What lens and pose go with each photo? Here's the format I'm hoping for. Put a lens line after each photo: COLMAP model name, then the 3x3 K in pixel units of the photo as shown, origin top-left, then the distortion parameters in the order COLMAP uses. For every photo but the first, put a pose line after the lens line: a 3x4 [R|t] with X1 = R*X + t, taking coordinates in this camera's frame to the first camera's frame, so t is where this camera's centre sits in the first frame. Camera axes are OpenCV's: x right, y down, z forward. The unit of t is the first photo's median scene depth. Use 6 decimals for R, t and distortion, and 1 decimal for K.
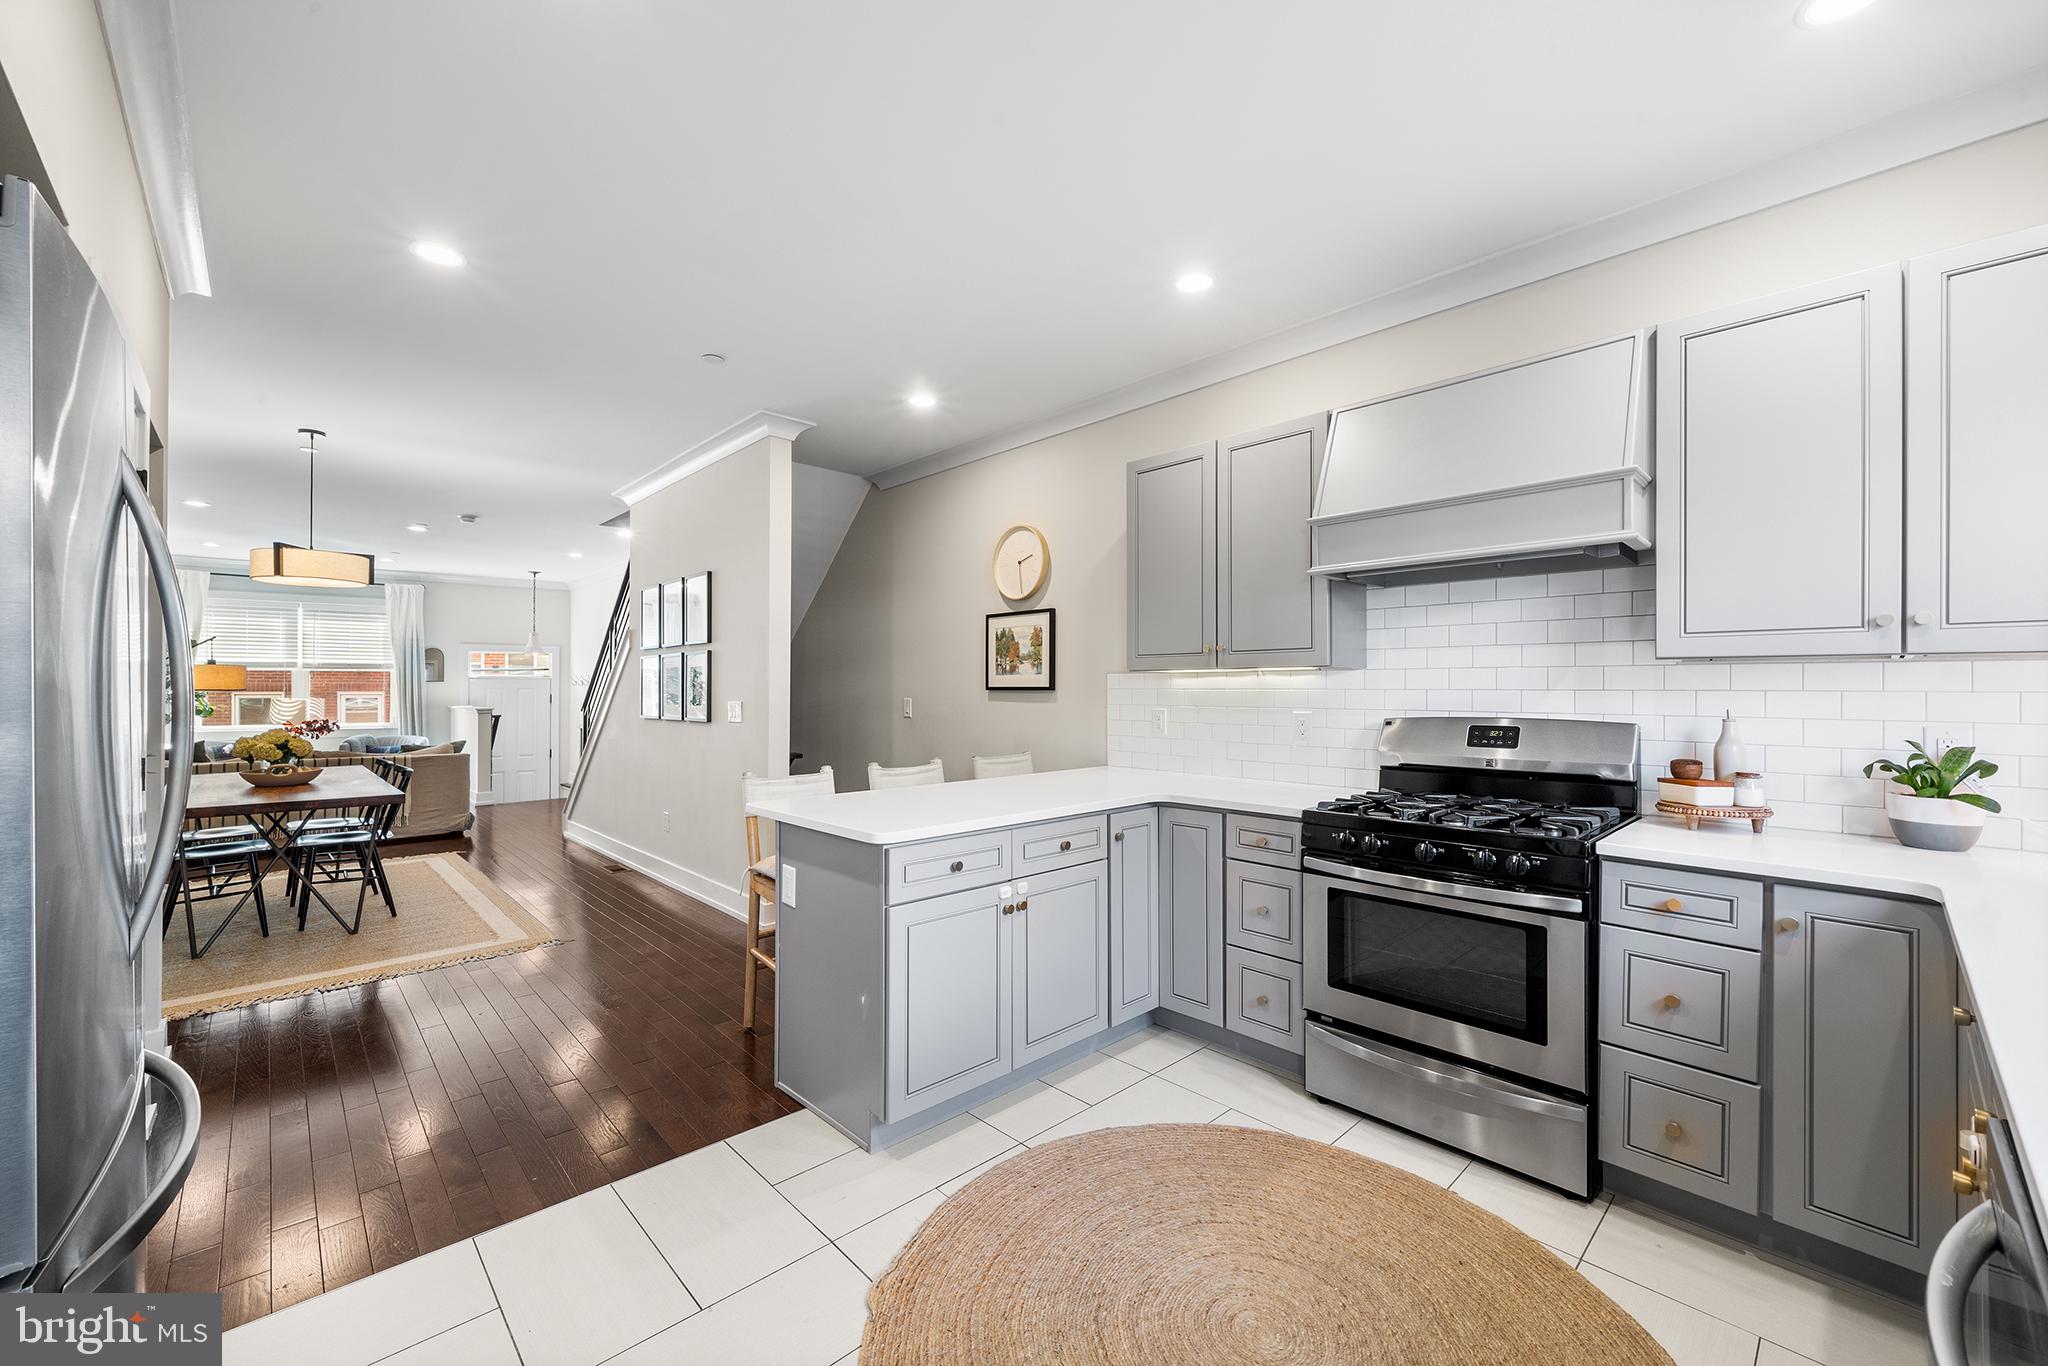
lens RADIAL K [[804.4, 0, 1022.7], [0, 804.4, 692.5], [0, 0, 1]] dist [0.000041, -0.000626]
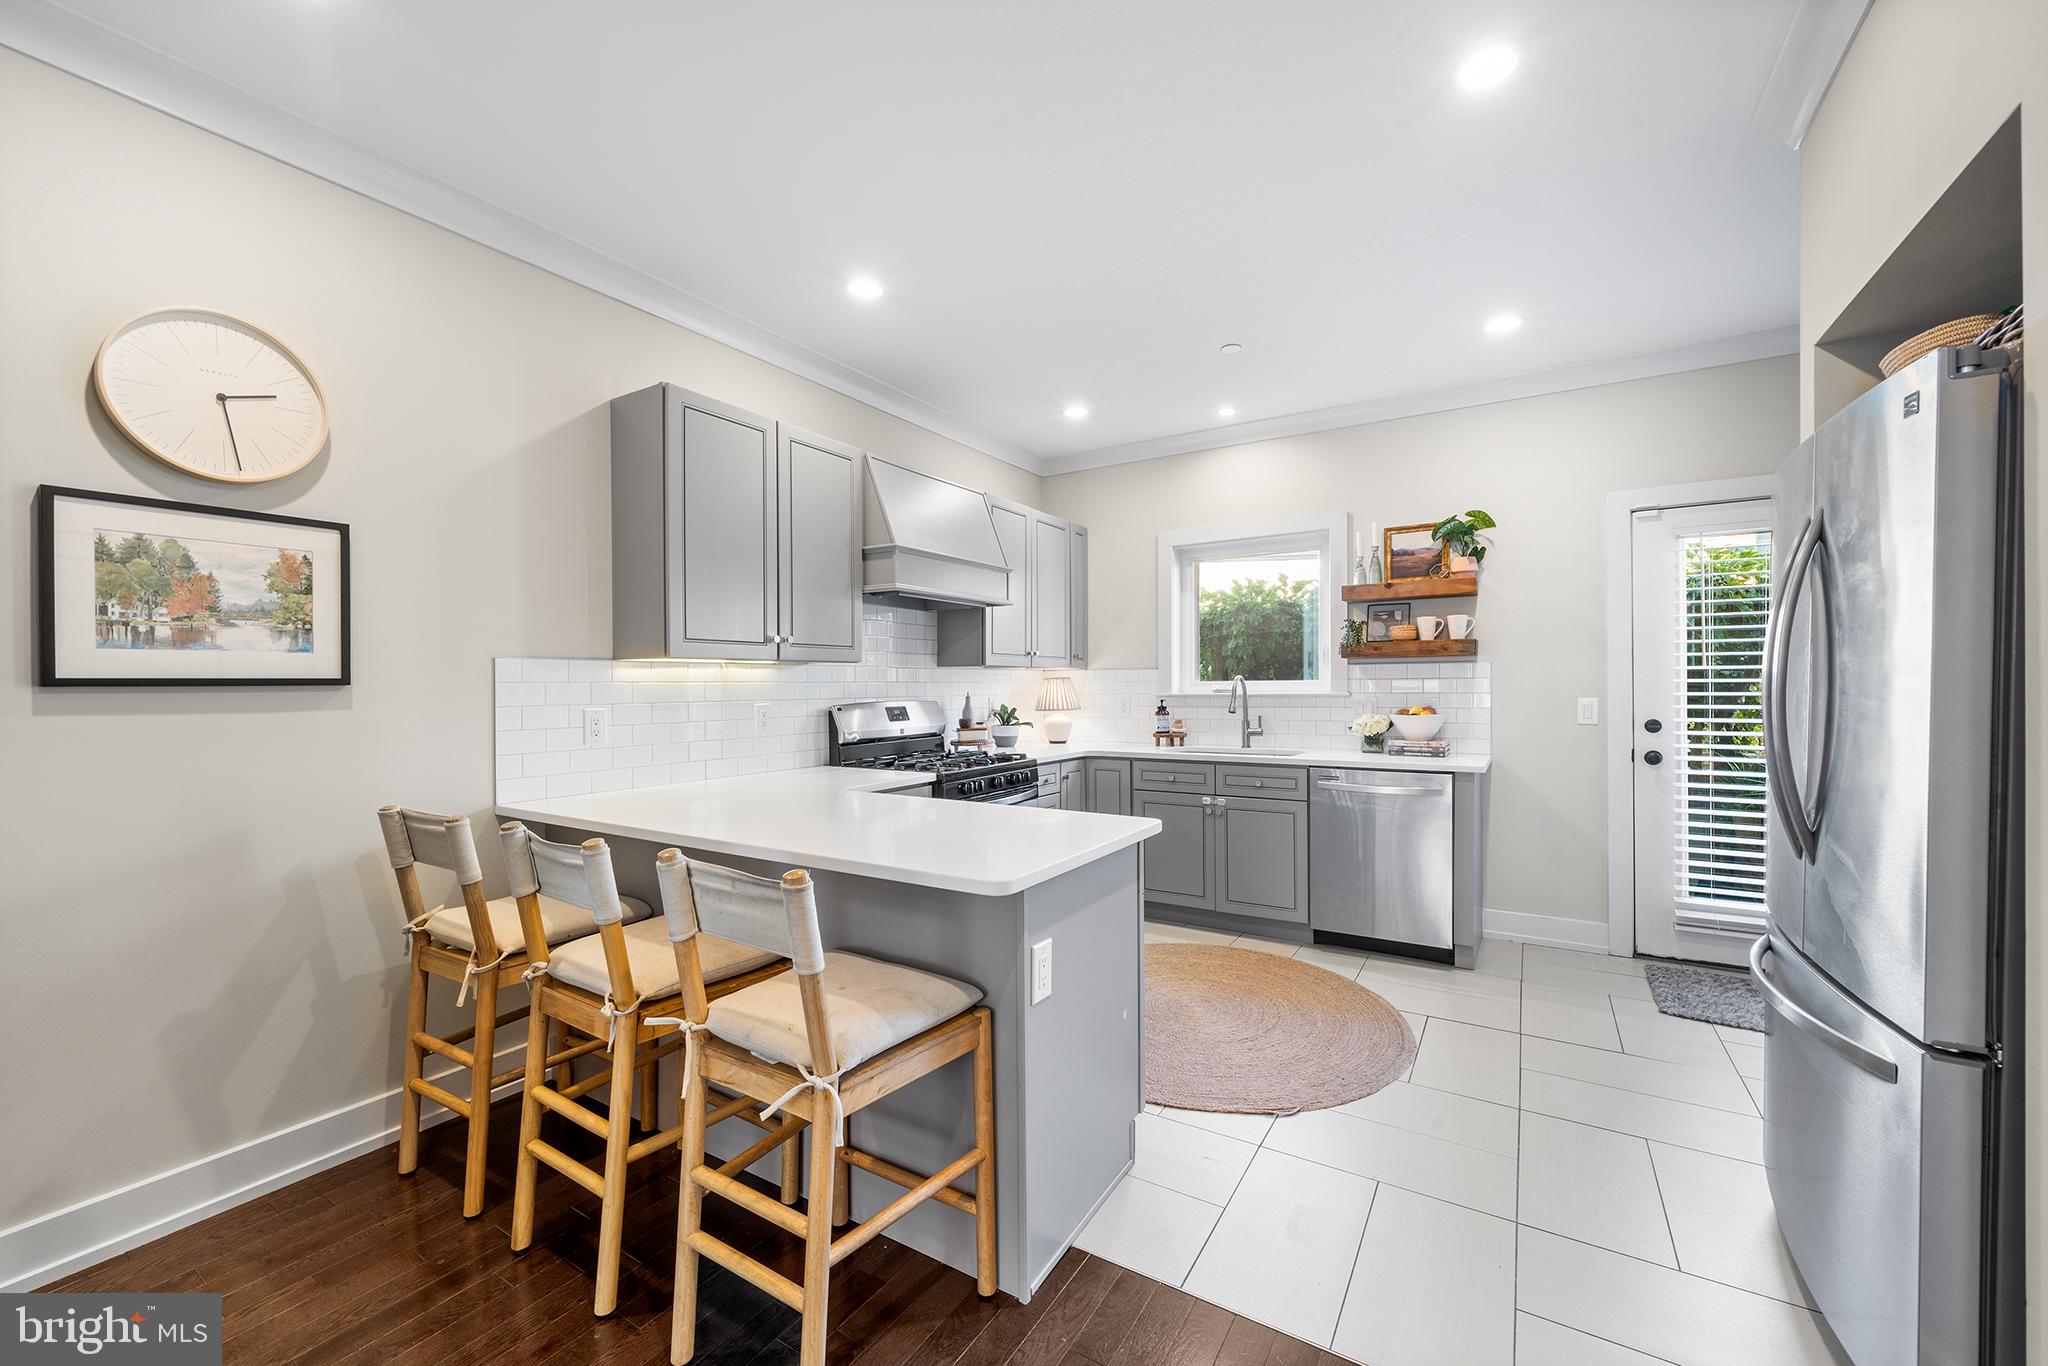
lens RADIAL K [[804.4, 0, 1026.3], [0, 804.4, 684.6], [0, 0, 1]] dist [0.000041, -0.000626]
pose [[-0.254117, -0.002655, 0.967170, -0.913589], [0.007061, 0.999964, 0.004601, -0.004350], [-0.967148, 0.007999, -0.254090, 1.146348]]
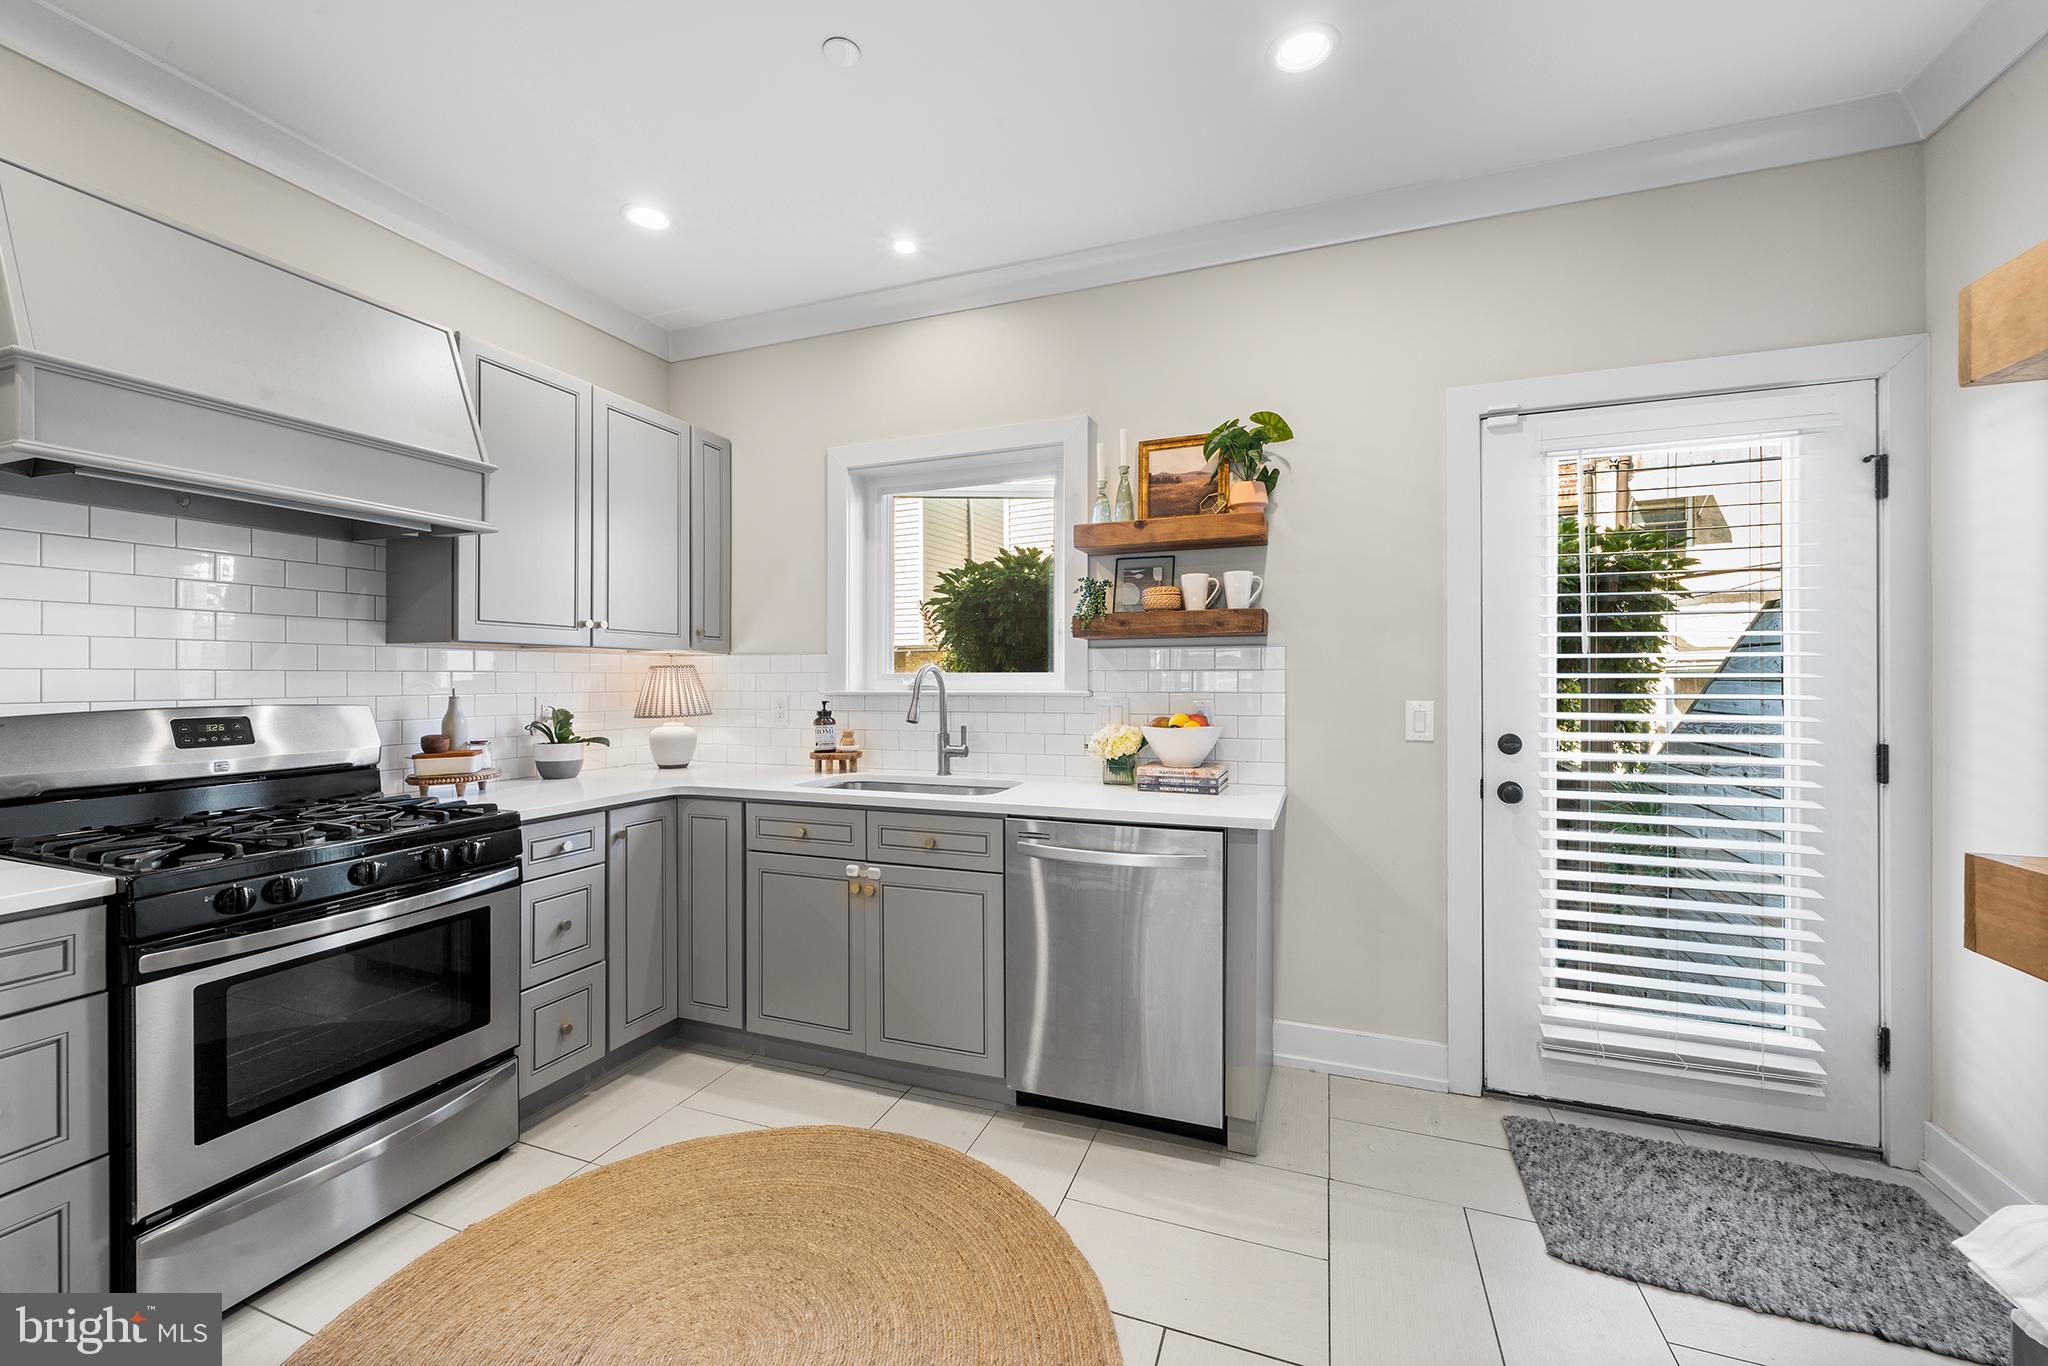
lens RADIAL K [[804.4, 0, 1025.0], [0, 804.4, 667.6], [0, 0, 1]] dist [0.000041, -0.000626]
pose [[-0.439551, 0.004660, 0.898206, -0.428166], [-0.000023, 0.999986, -0.005200, -0.001667], [-0.898218, -0.002306, -0.439544, 0.648052]]
